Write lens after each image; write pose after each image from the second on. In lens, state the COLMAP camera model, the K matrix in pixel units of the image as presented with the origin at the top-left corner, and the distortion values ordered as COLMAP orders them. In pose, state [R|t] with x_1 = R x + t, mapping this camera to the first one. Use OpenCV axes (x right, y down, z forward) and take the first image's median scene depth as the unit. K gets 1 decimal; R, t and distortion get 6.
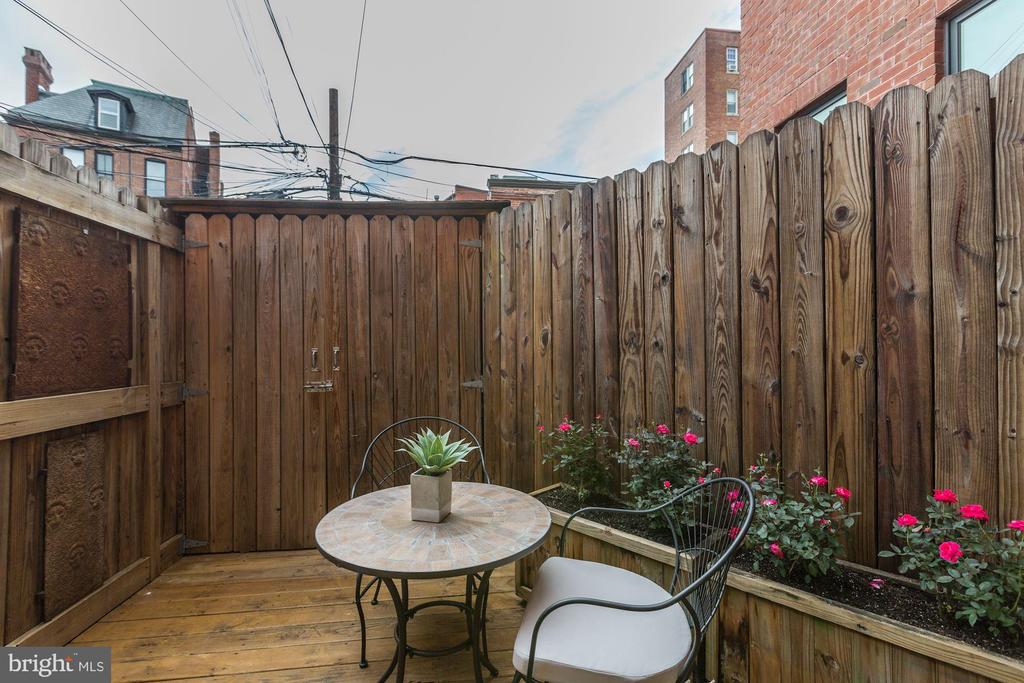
lens RADIAL K [[462.5, 0, 510.5], [0, 462.5, 342.5], [0, 0, 1]] dist [0.000543, 0.000234]
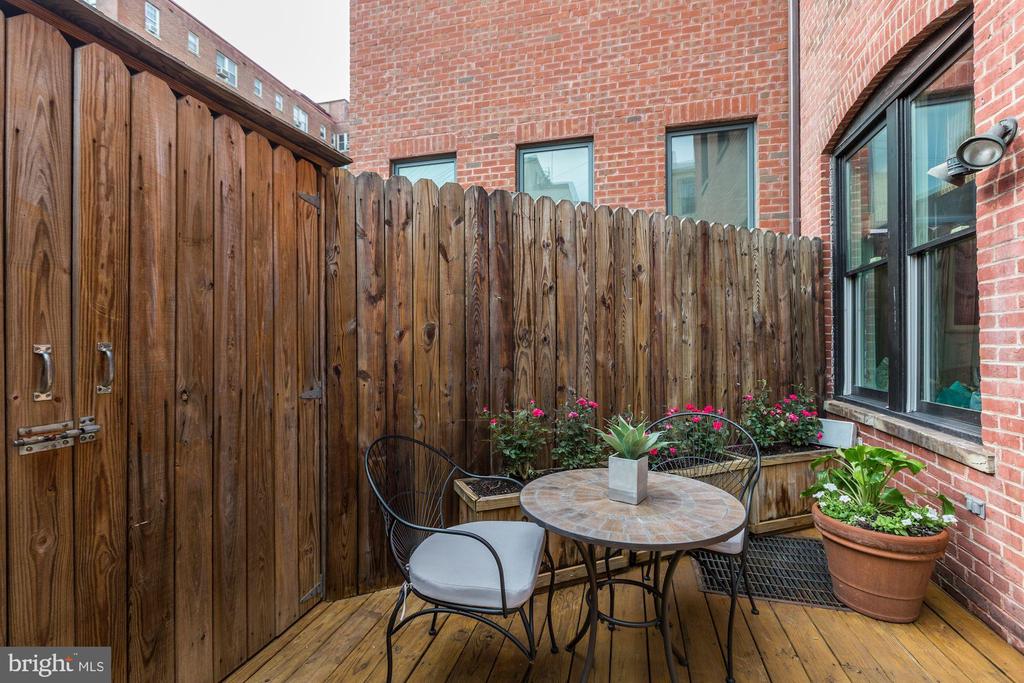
lens RADIAL K [[462.5, 0, 510.5], [0, 462.5, 342.5], [0, 0, 1]] dist [0.000543, 0.000234]
pose [[0.353557, 0.003933, 0.935405, -0.746974], [0.002446, 0.999984, -0.005130, 0.015772], [-0.935410, 0.004102, 0.353541, 0.524284]]
